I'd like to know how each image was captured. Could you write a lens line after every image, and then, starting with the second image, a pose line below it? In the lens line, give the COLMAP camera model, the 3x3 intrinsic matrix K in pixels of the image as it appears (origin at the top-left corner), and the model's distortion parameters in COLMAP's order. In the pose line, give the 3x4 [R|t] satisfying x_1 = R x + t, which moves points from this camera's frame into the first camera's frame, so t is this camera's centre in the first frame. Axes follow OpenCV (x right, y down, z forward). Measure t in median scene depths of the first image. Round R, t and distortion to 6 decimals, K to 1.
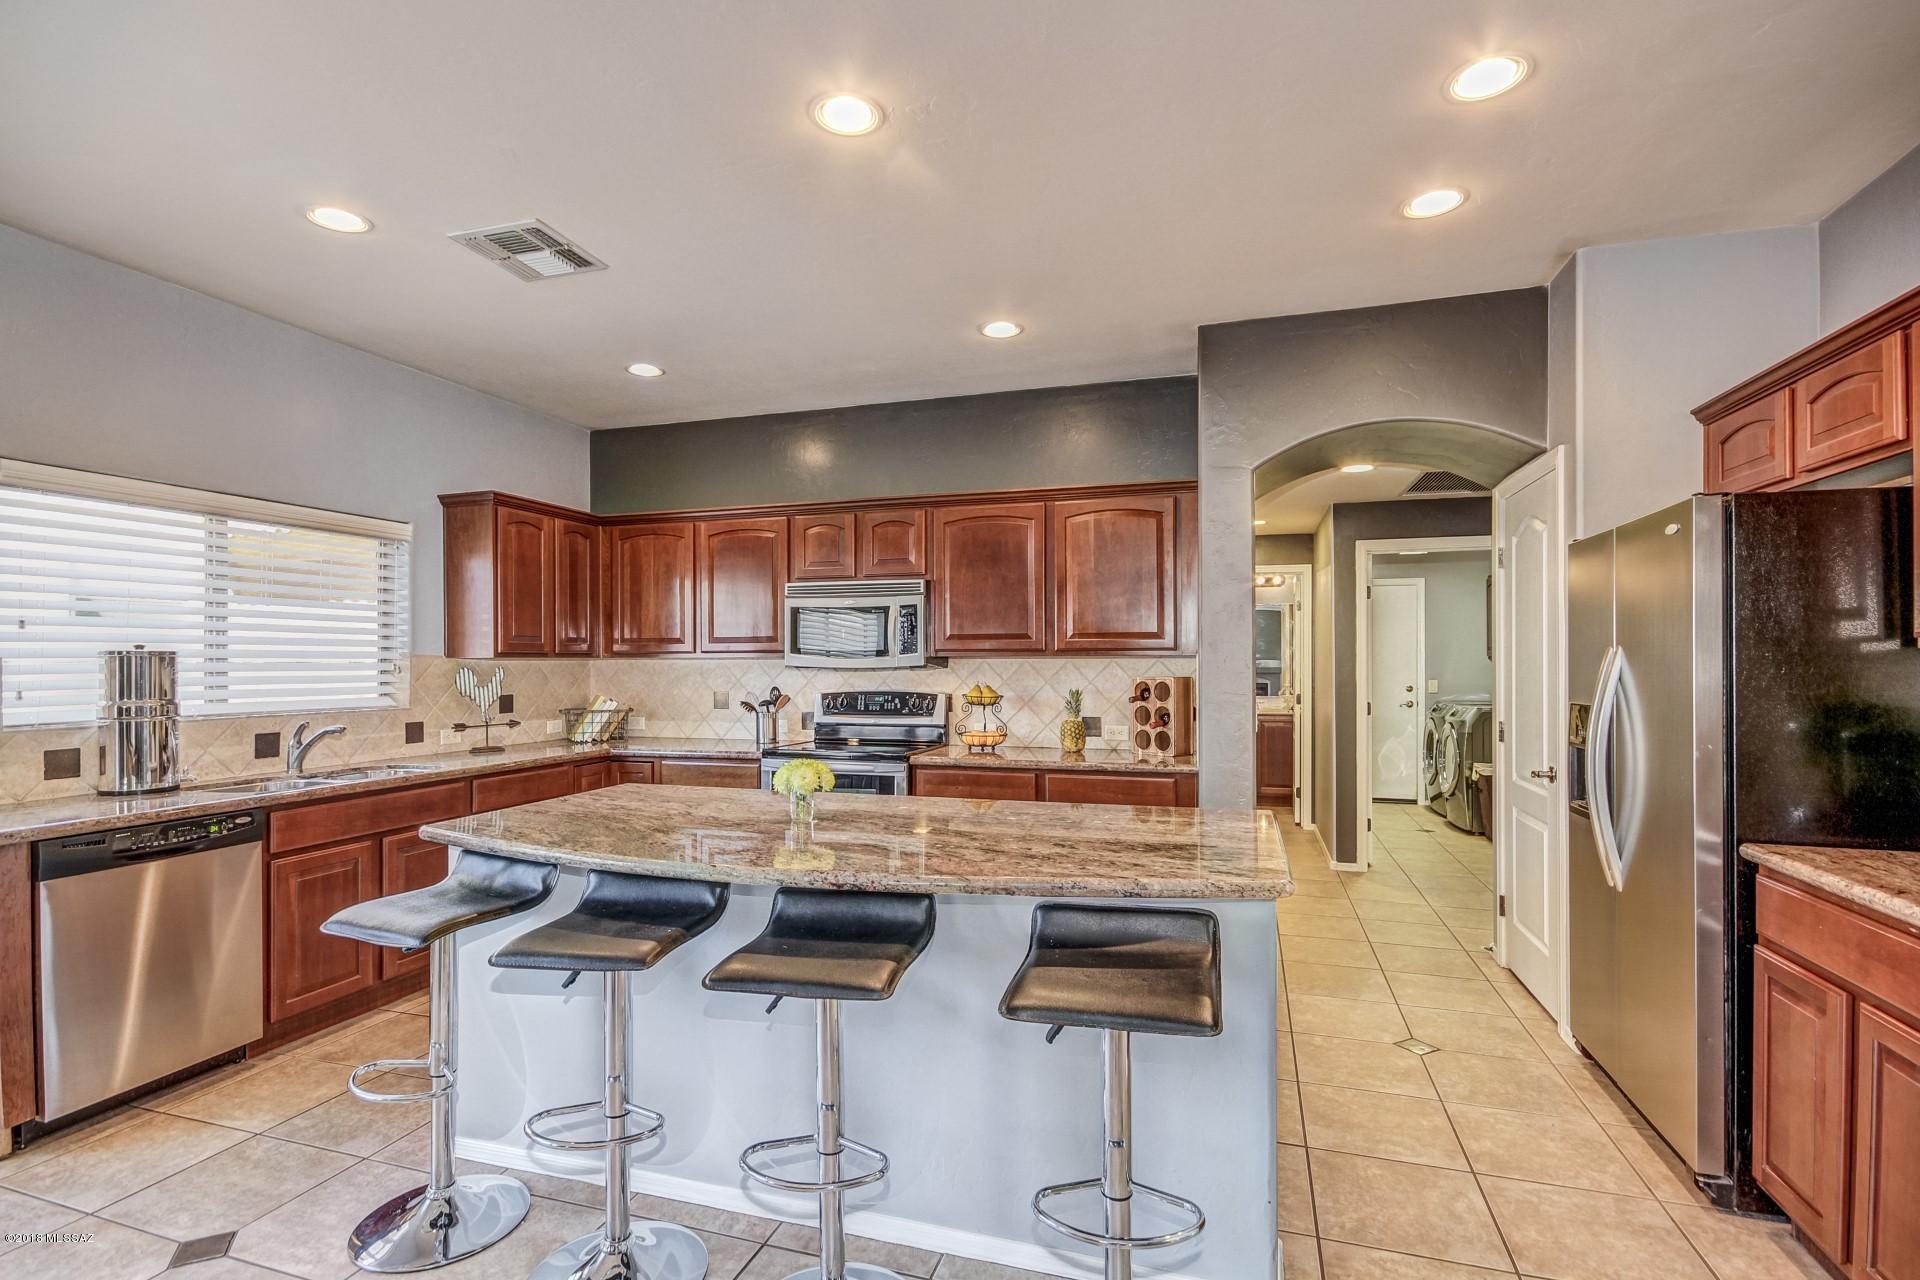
lens RADIAL K [[916.8, 0, 946.2], [0, 916.8, 648.9], [0, 0, 1]] dist [0.019975, -0.006435]
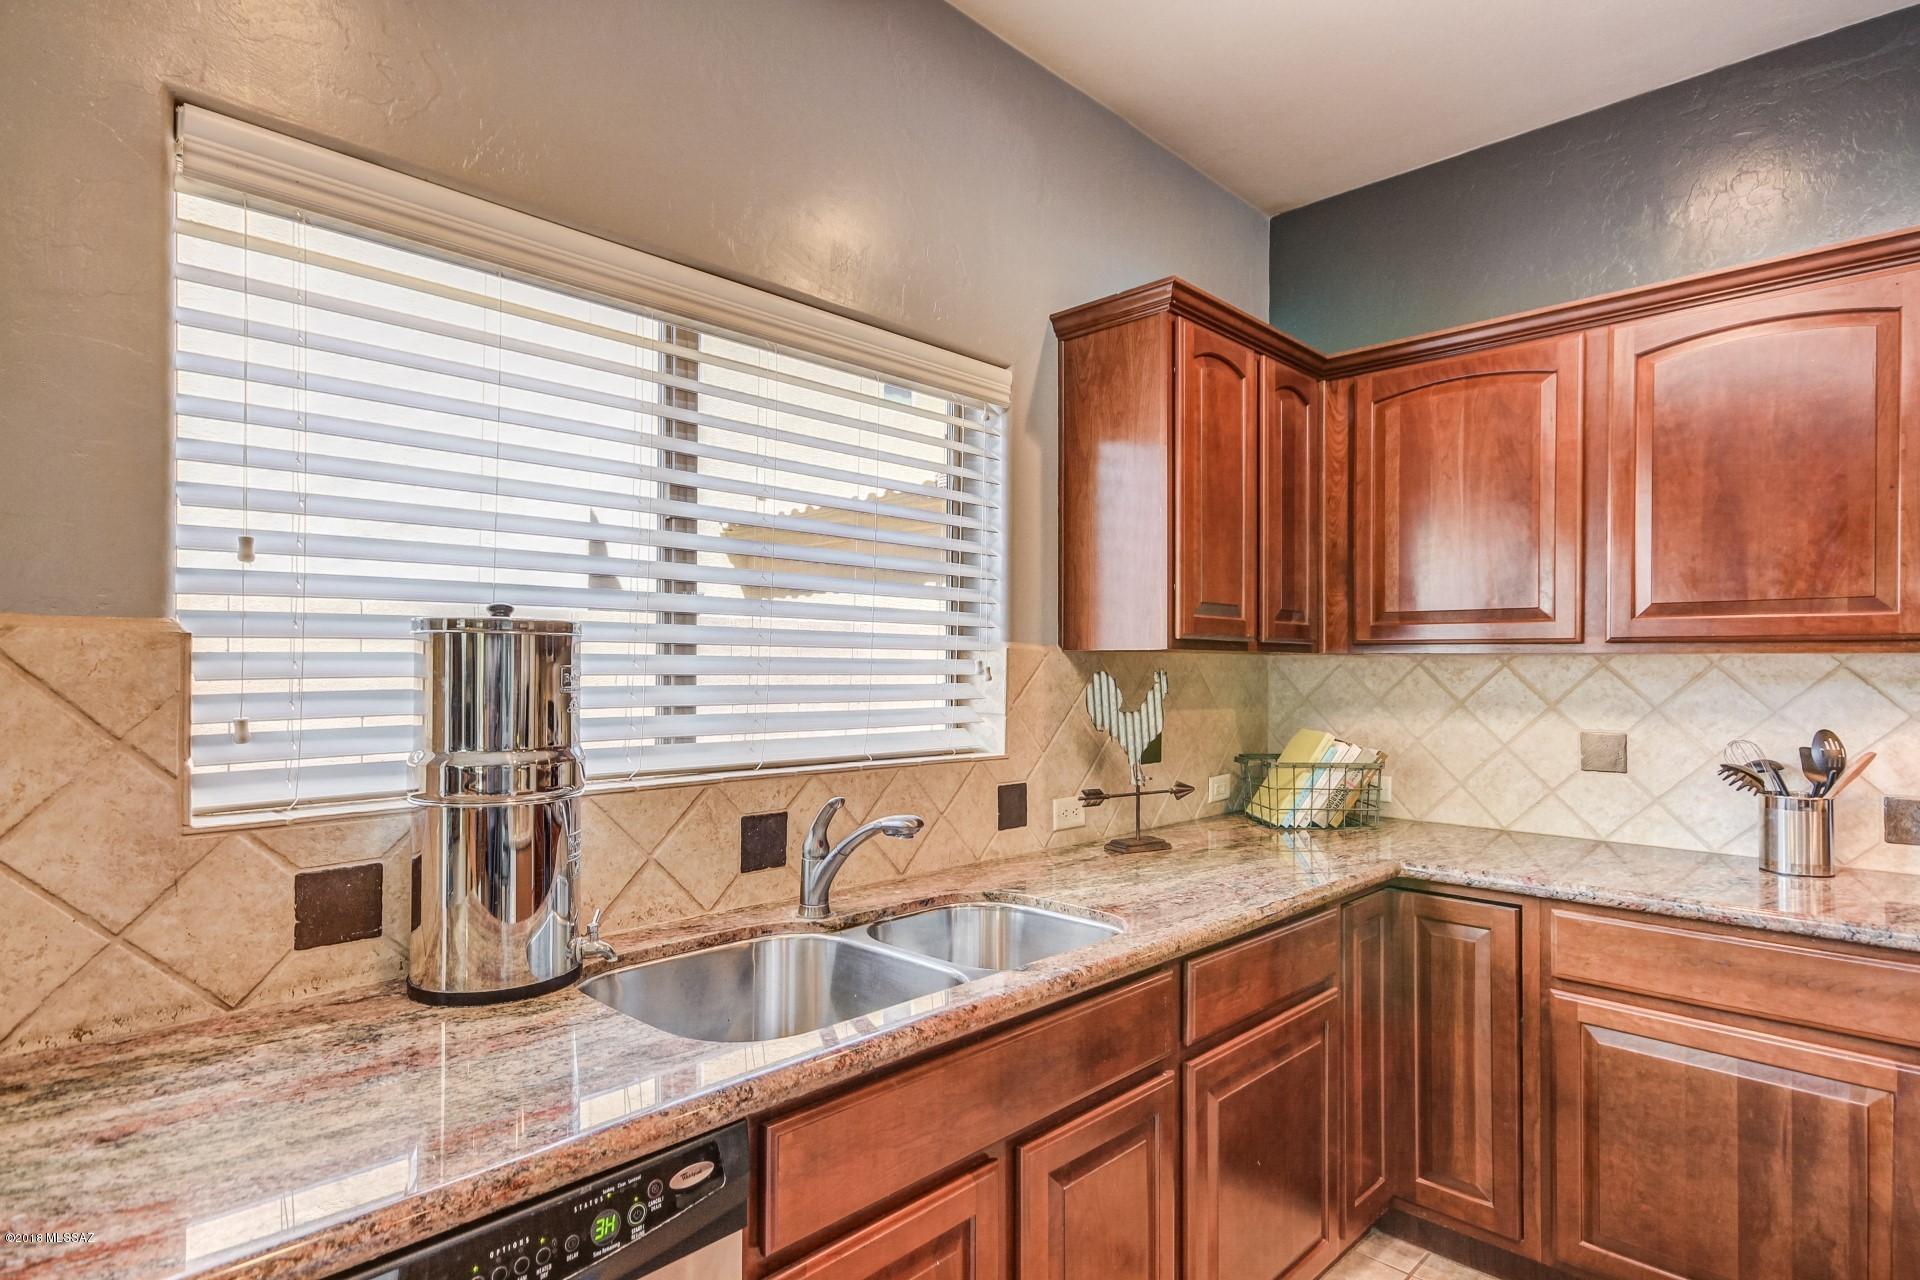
lens RADIAL K [[1017.2, 0, 945.3], [0, 1017.2, 658.7], [0, 0, 1]] dist [0.024325, -0.002469]
pose [[0.894391, 0.005150, -0.447255, -0.360583], [-0.002770, 0.999978, 0.005976, 0.010626], [0.447276, -0.004106, 0.894386, 0.495918]]
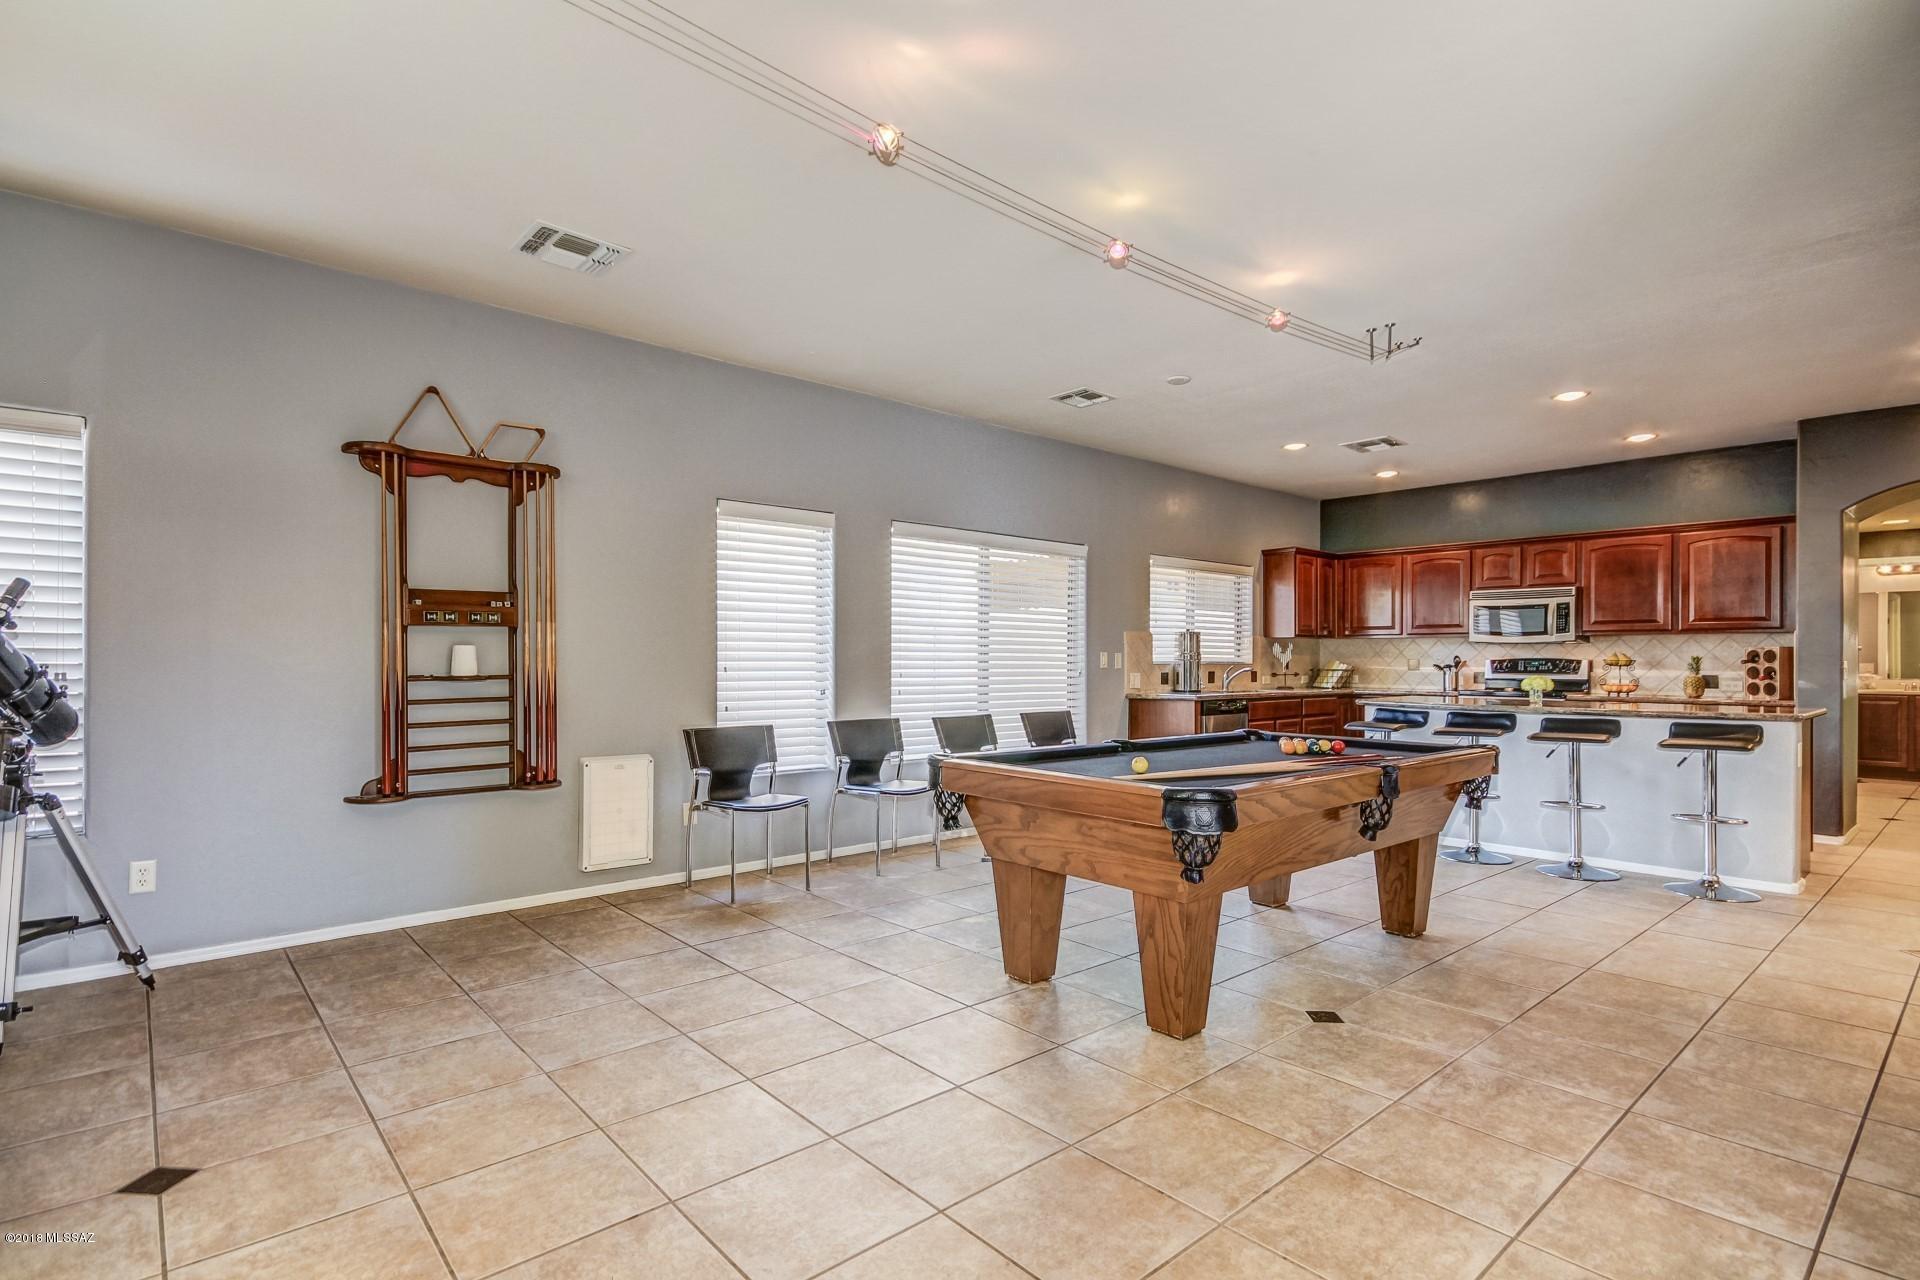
lens RADIAL K [[916.8, 0, 963.4], [0, 916.8, 657.3], [0, 0, 1]] dist [0.019975, -0.006435]
pose [[0.862346, 0.005134, -0.506294, -0.127216], [0.000979, 0.999930, 0.011808, 0.027146], [0.506319, -0.010679, 0.862280, -0.924848]]
